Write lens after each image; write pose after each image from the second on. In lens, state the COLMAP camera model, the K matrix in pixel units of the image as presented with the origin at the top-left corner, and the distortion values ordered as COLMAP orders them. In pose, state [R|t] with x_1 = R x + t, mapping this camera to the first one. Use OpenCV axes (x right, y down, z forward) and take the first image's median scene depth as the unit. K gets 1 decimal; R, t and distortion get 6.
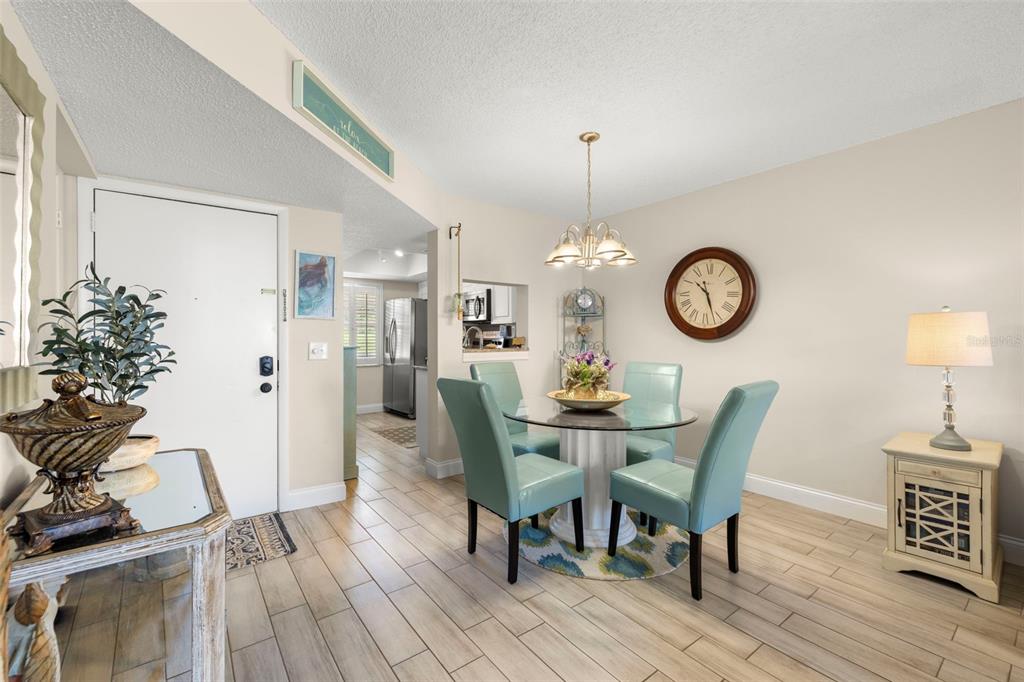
lens RADIAL K [[431.7, 0, 511.9], [0, 431.7, 337.9], [0, 0, 1]] dist [0.001144, -0.000175]
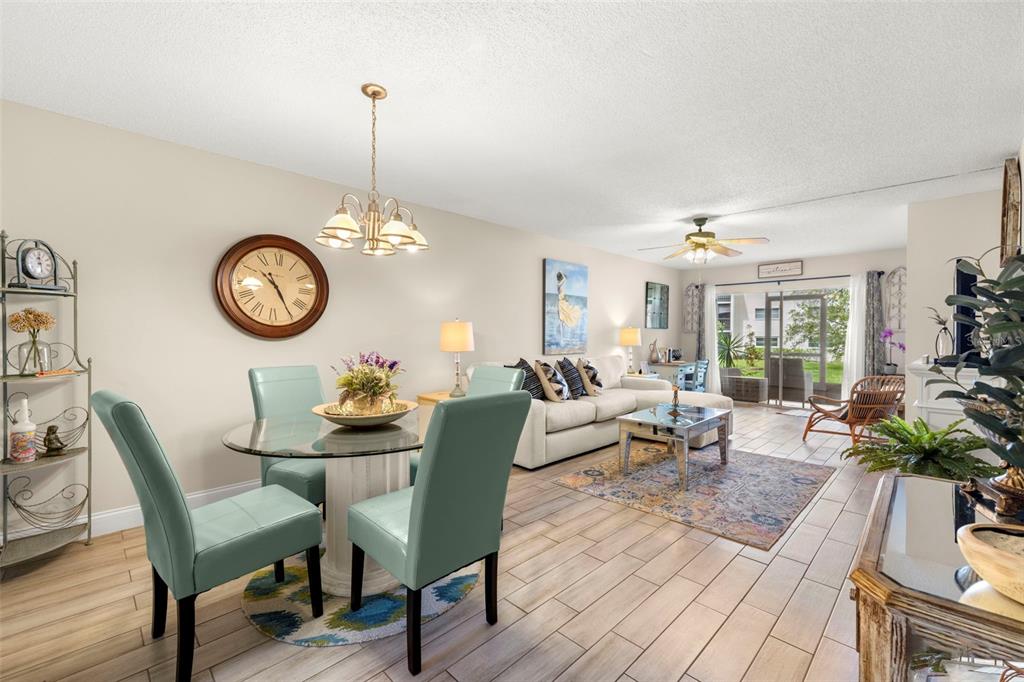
lens RADIAL K [[431.7, 0, 511.9], [0, 431.7, 337.9], [0, 0, 1]] dist [0.001144, -0.000175]
pose [[-0.133954, -0.006629, 0.990965, -0.802737], [-0.001599, 0.999978, 0.006473, -0.004514], [-0.990986, -0.000717, -0.133962, 1.014324]]
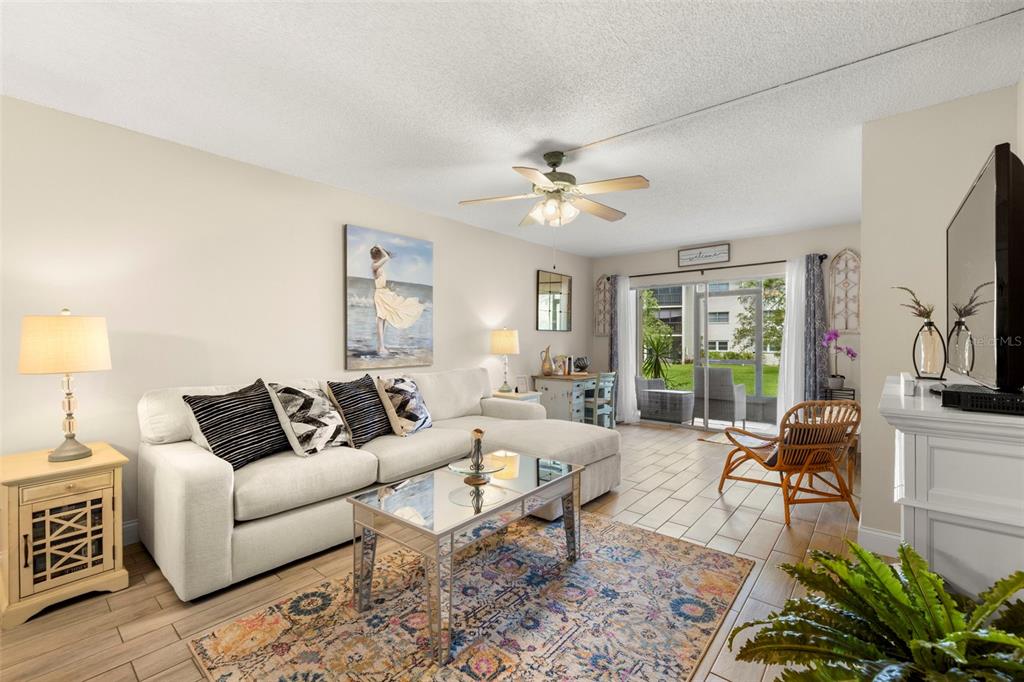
lens RADIAL K [[431.7, 0, 511.9], [0, 431.7, 337.9], [0, 0, 1]] dist [0.001144, -0.000175]
pose [[-0.212103, 0.006419, 0.977226, -0.129686], [0.004452, 0.999974, -0.005603, -0.001370], [-0.977237, 0.003162, -0.212126, 0.255098]]
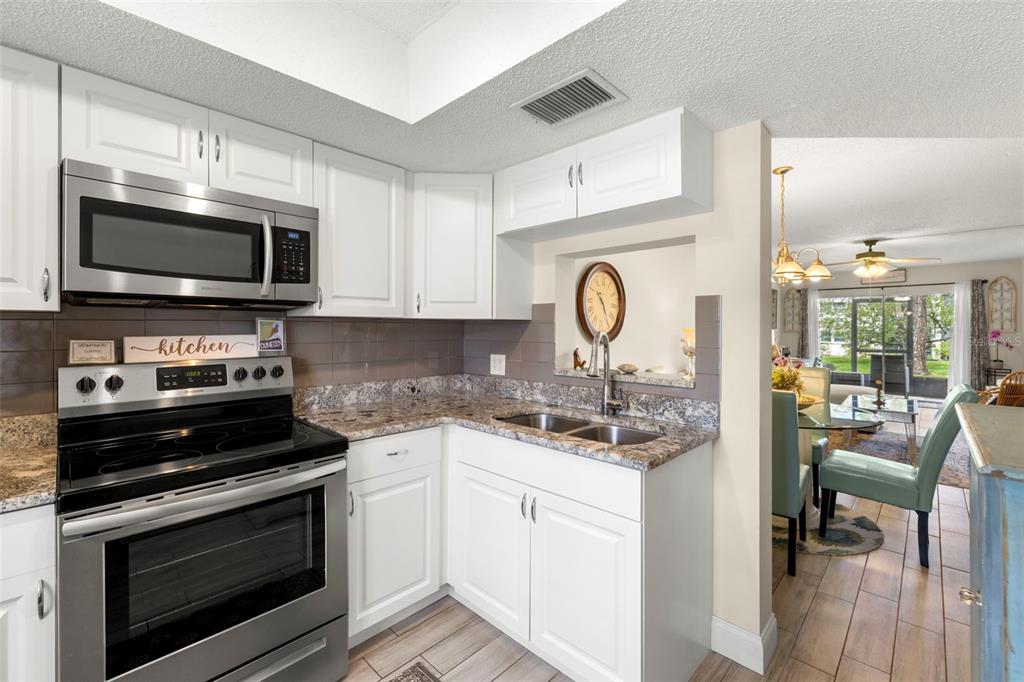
lens RADIAL K [[430.9, 0, 511.3], [0, 430.9, 328.1], [0, 0, 1]] dist [0.000555, 0.000006]
pose [[-0.151409, 0.002982, 0.988467, -1.000488], [0.000414, 0.999996, -0.002954, -0.052571], [-0.988471, -0.000038, -0.151410, 2.247764]]
